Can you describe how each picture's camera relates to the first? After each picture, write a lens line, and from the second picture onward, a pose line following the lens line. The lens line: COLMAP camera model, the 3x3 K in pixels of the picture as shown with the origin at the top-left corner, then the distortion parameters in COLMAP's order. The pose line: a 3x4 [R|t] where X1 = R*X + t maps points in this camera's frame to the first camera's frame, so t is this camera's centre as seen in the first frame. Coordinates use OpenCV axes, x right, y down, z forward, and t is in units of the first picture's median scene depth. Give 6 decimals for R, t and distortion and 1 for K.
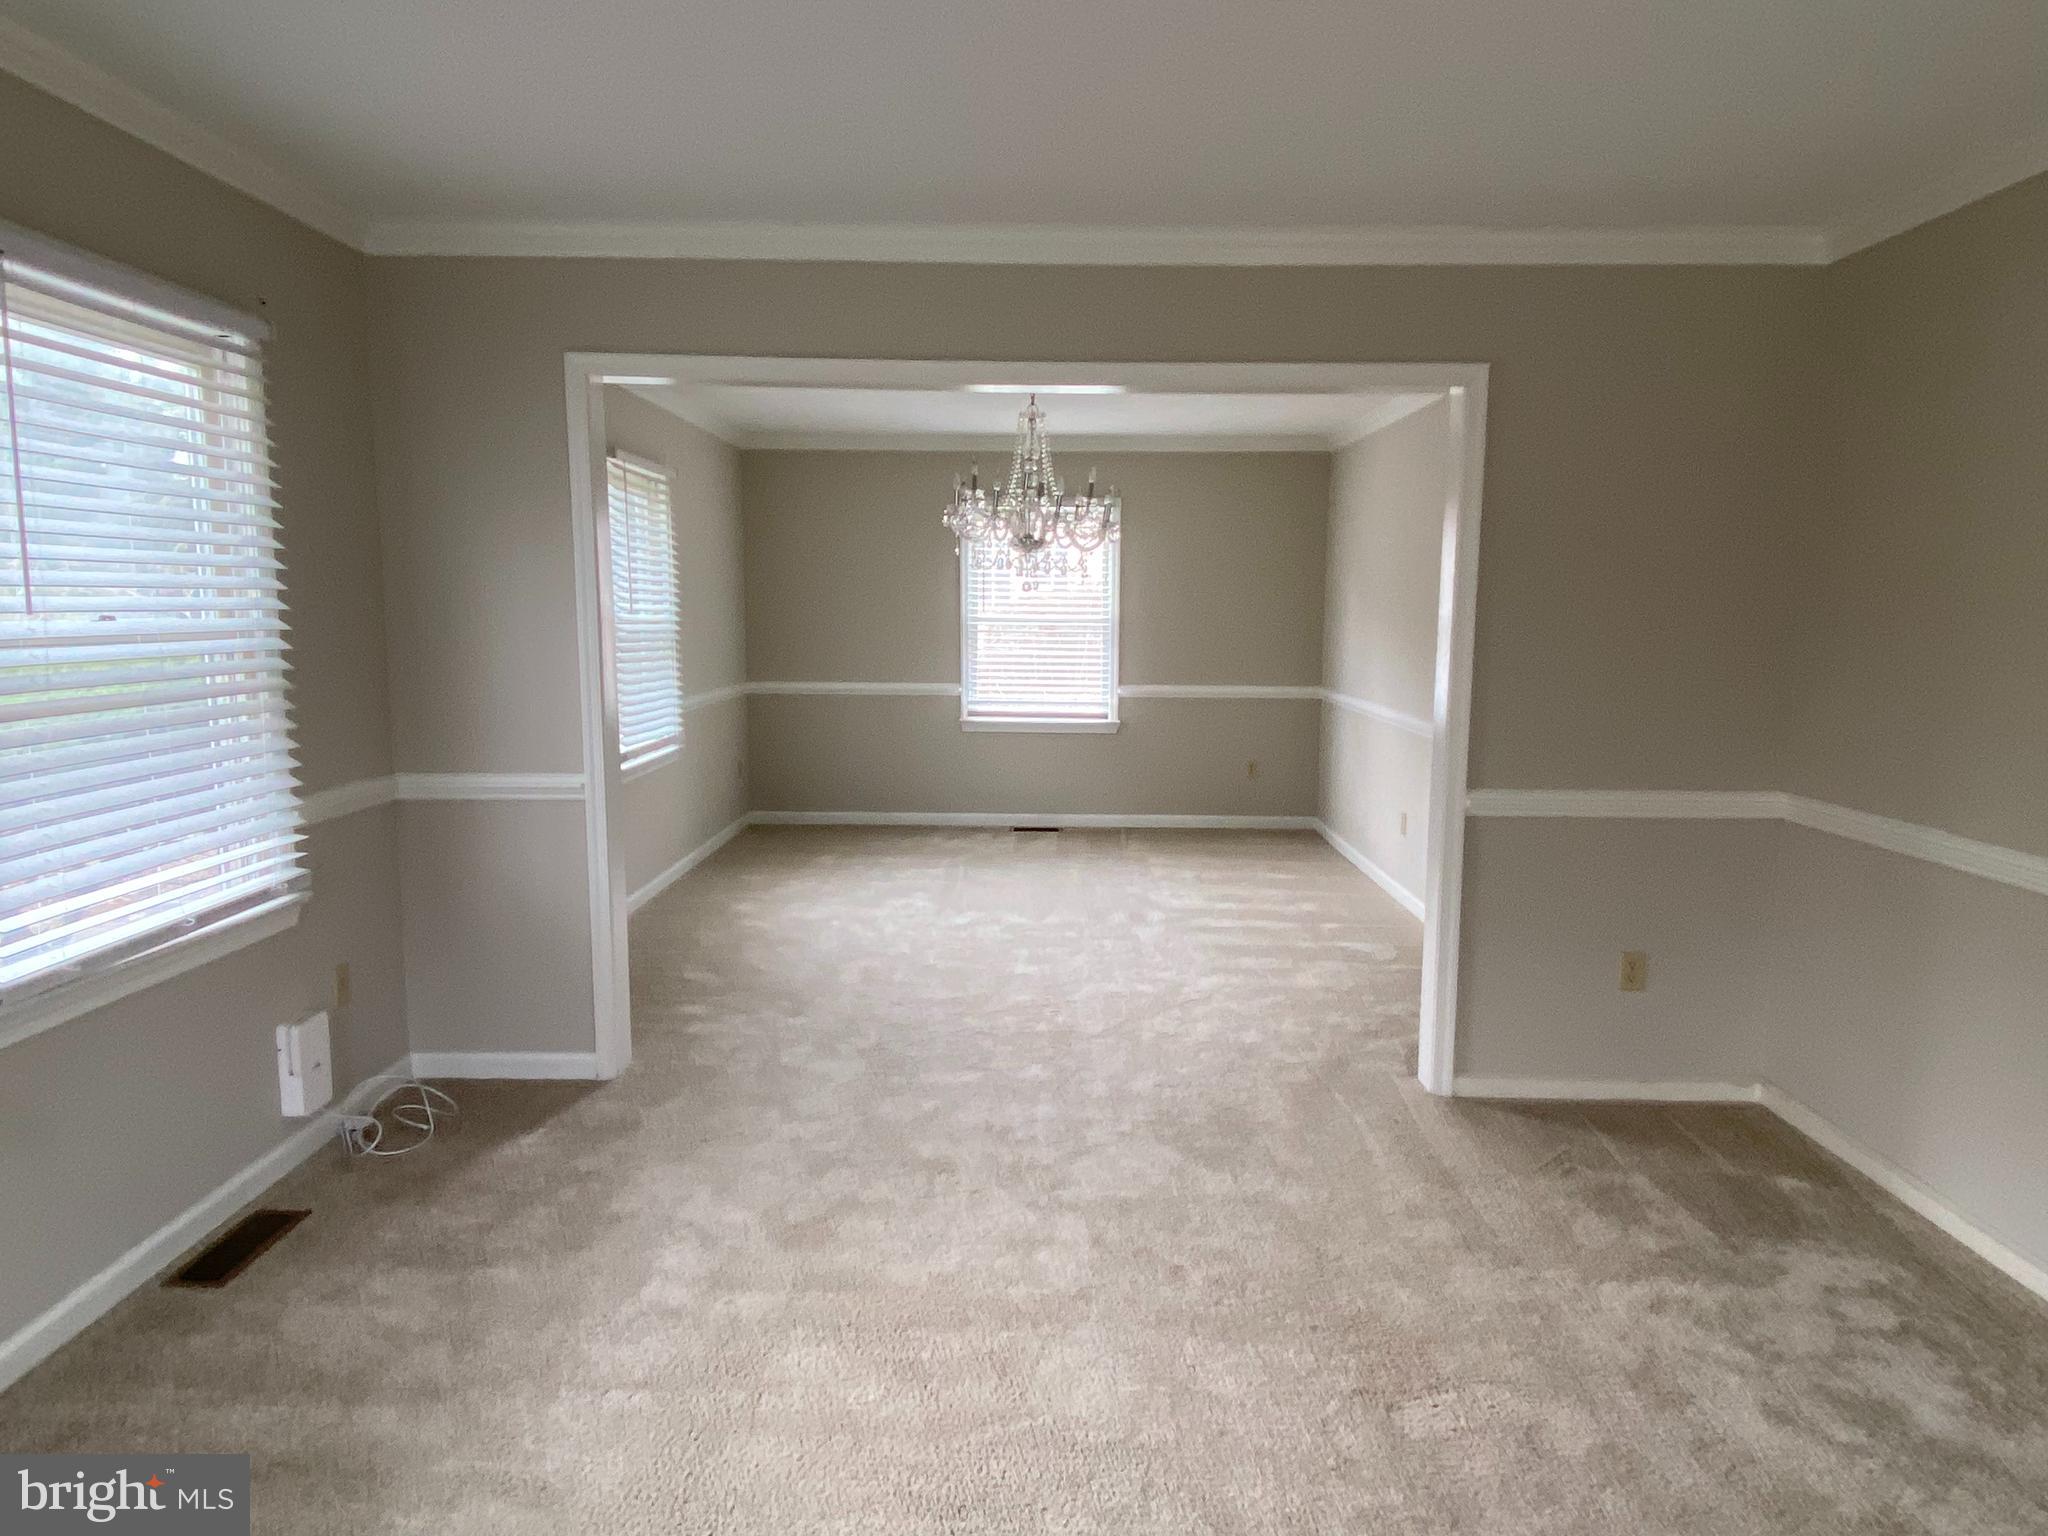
lens RADIAL K [[1240.0, 0, 1028.1], [0, 1240.0, 767.7], [0, 0, 1]] dist [0.030188, -0.000136]
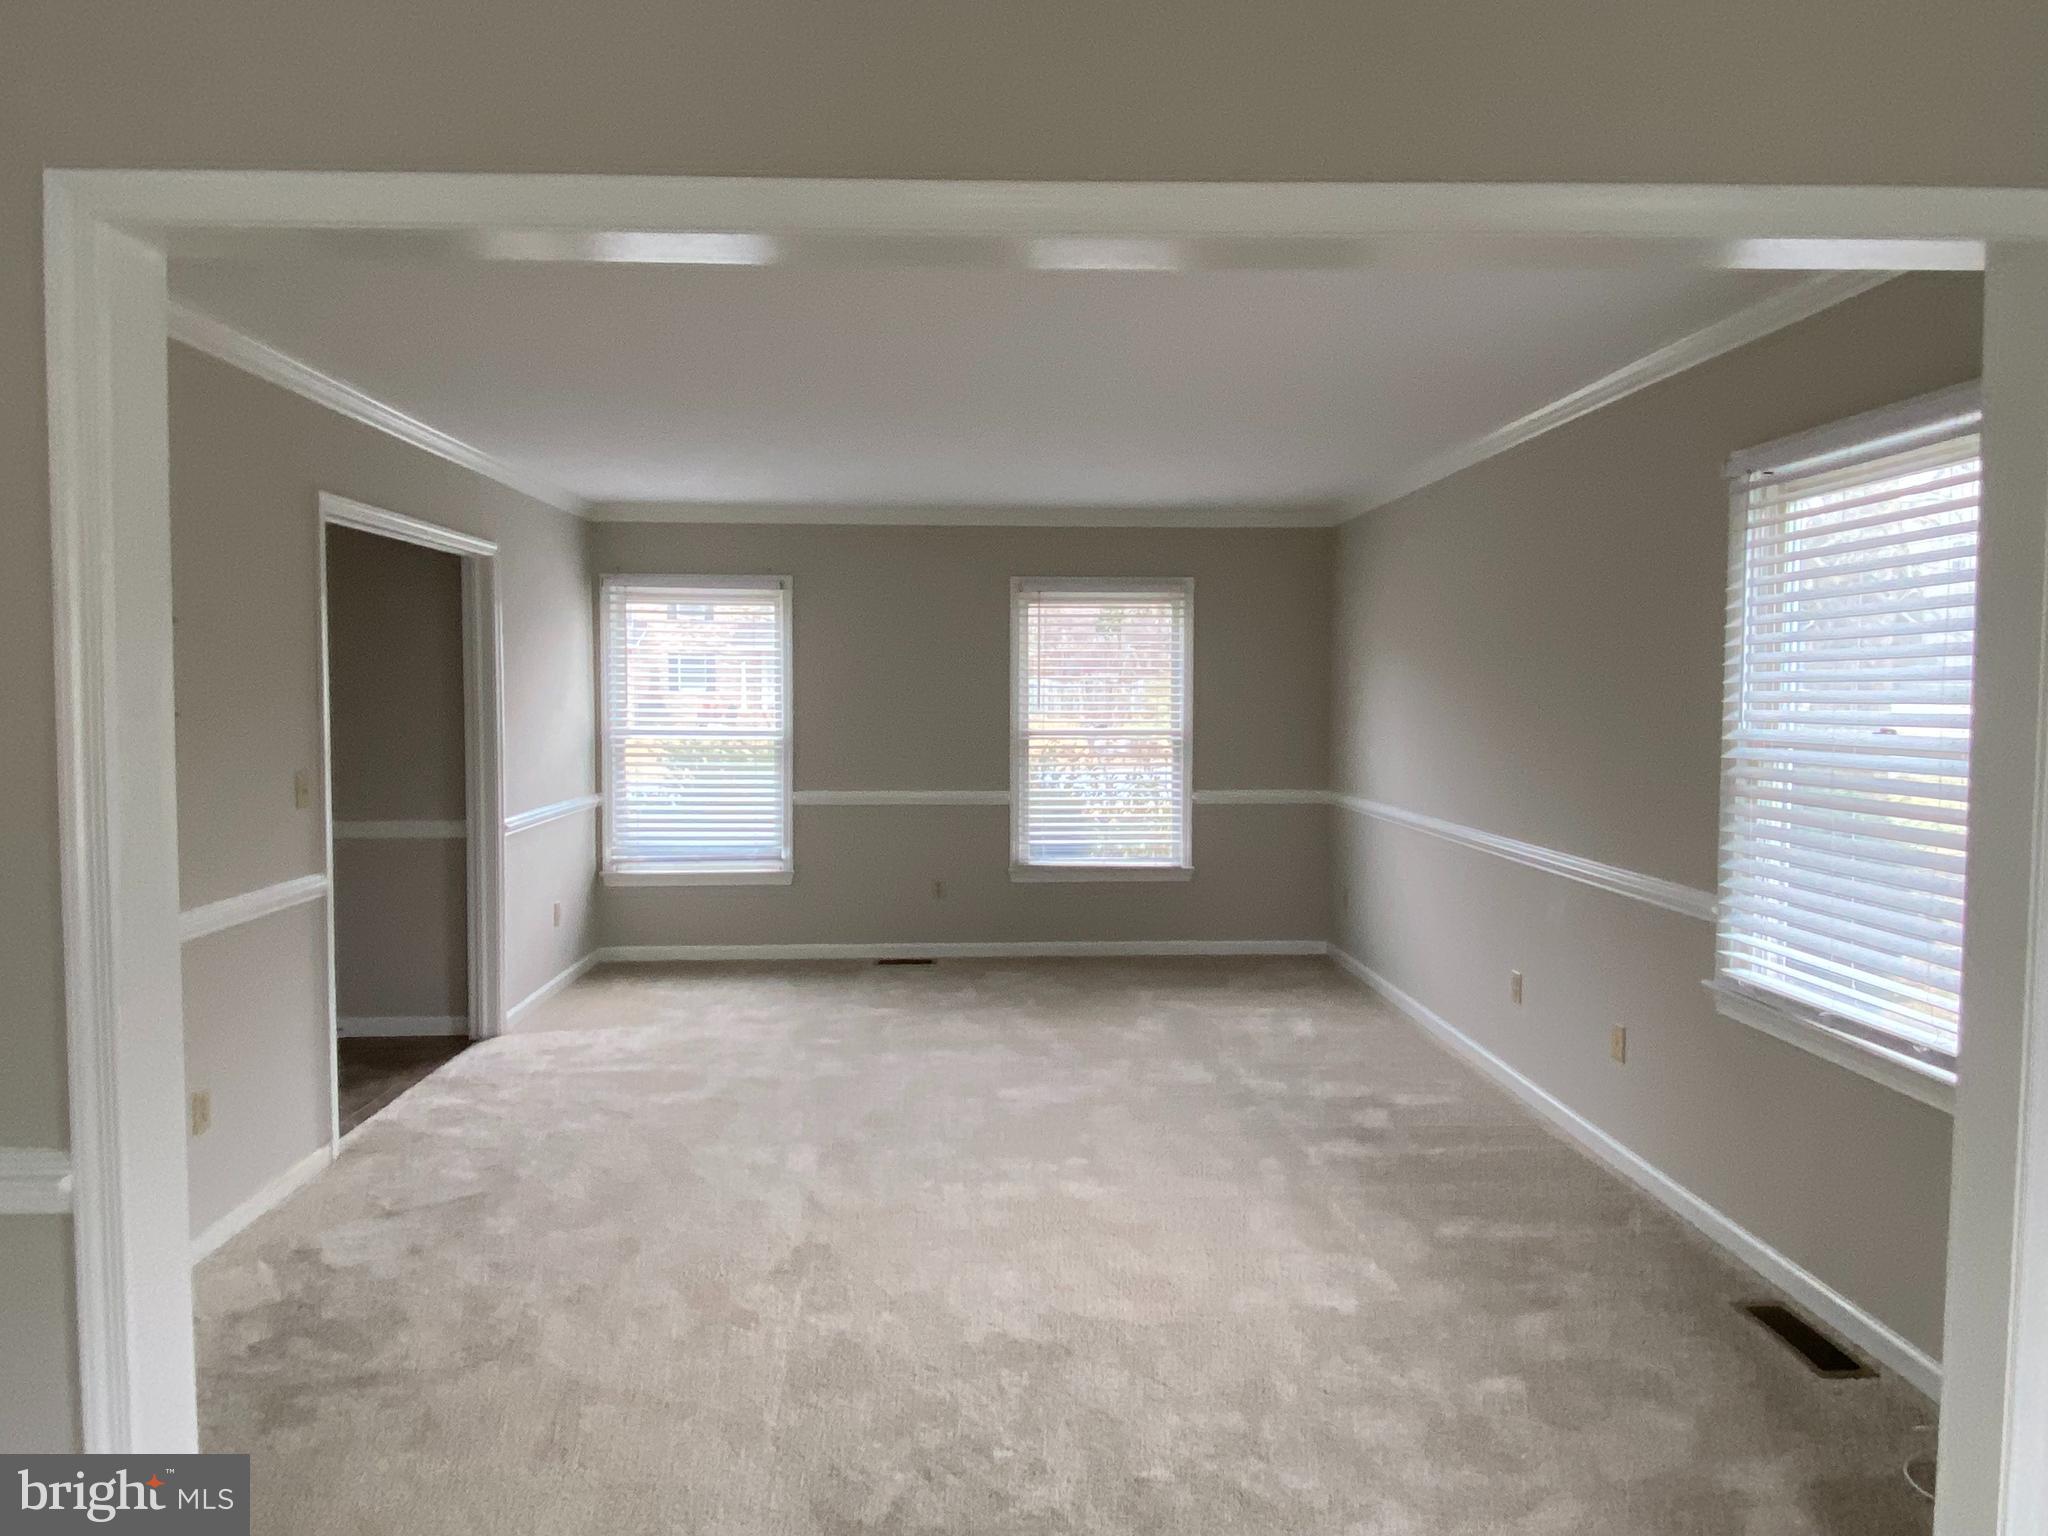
lens RADIAL K [[1240.0, 0, 1023.5], [0, 1240.0, 766.7], [0, 0, 1]] dist [0.030188, -0.000136]
pose [[-0.997202, -0.008282, -0.074295, 0.091878], [-0.022114, 0.982045, 0.187345, -0.273682], [0.071409, 0.188463, -0.979481, 2.004020]]
